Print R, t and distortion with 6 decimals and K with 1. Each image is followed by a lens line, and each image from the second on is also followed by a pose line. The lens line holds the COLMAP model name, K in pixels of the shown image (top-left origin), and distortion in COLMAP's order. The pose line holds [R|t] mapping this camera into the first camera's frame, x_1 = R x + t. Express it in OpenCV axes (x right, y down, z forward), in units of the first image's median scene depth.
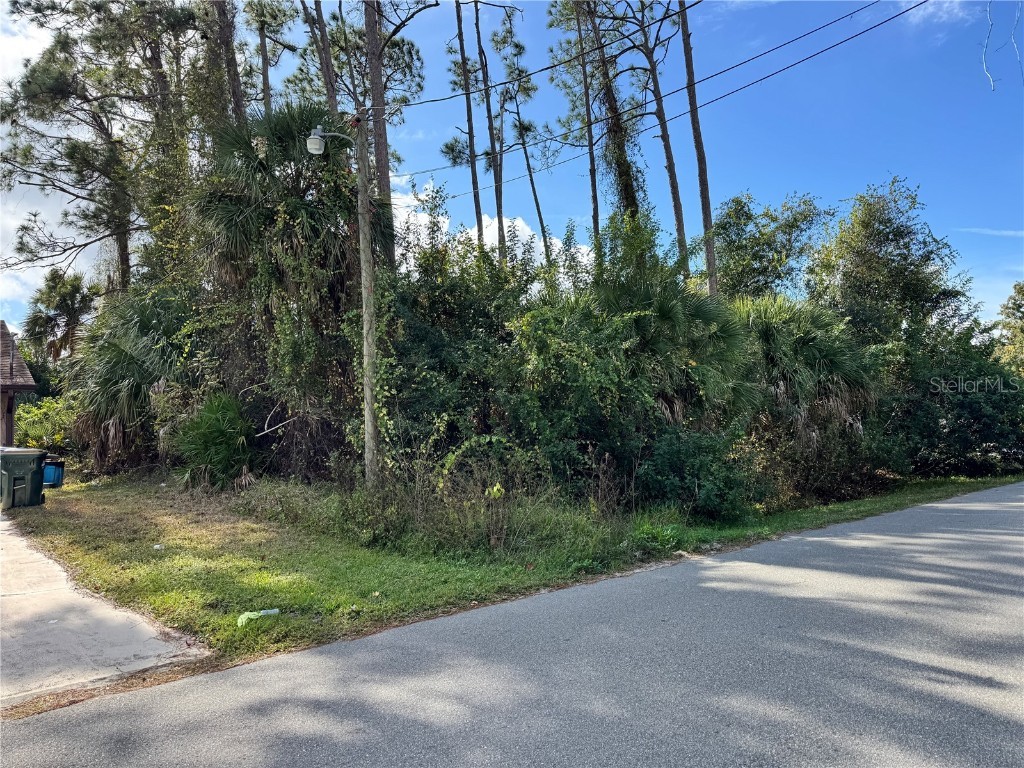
lens RADIAL K [[701.0, 0, 512.0], [0, 701.0, 384.0], [0, 0, 1]] dist [0.002540, -0.002814]
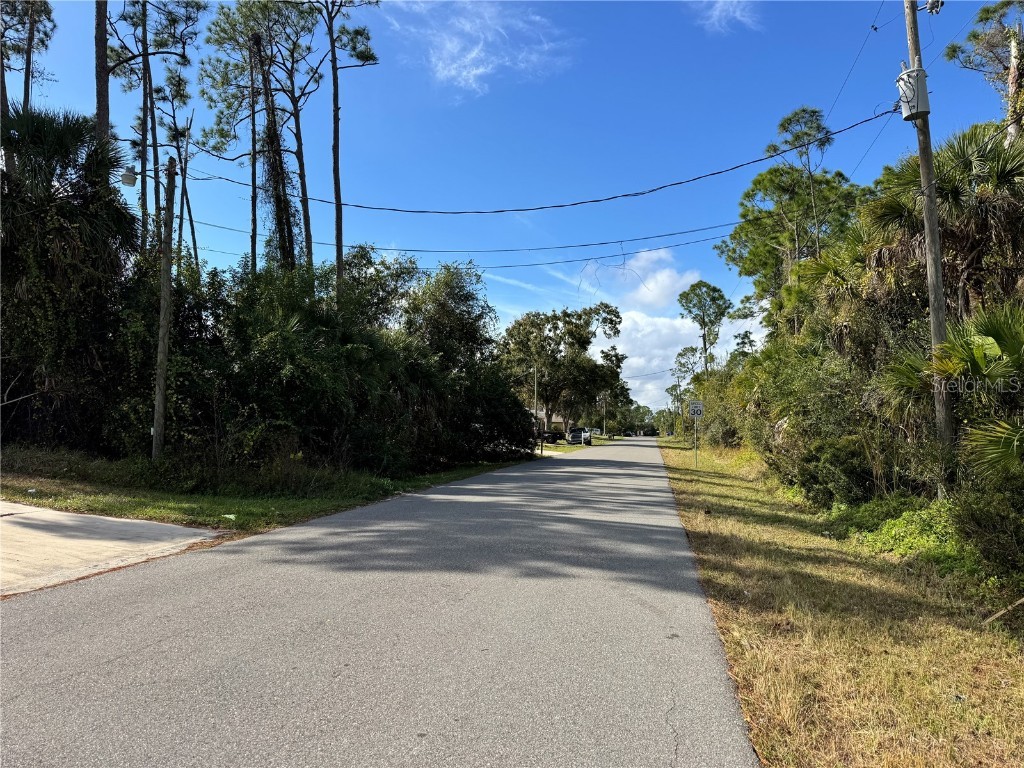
lens RADIAL K [[701.0, 0, 512.0], [0, 701.0, 384.0], [0, 0, 1]] dist [0.002540, -0.002814]
pose [[0.780130, 0.088748, 0.619291, -0.251588], [-0.097304, 0.995053, -0.020021, -0.010008], [-0.618004, -0.044640, 0.784906, -0.210149]]
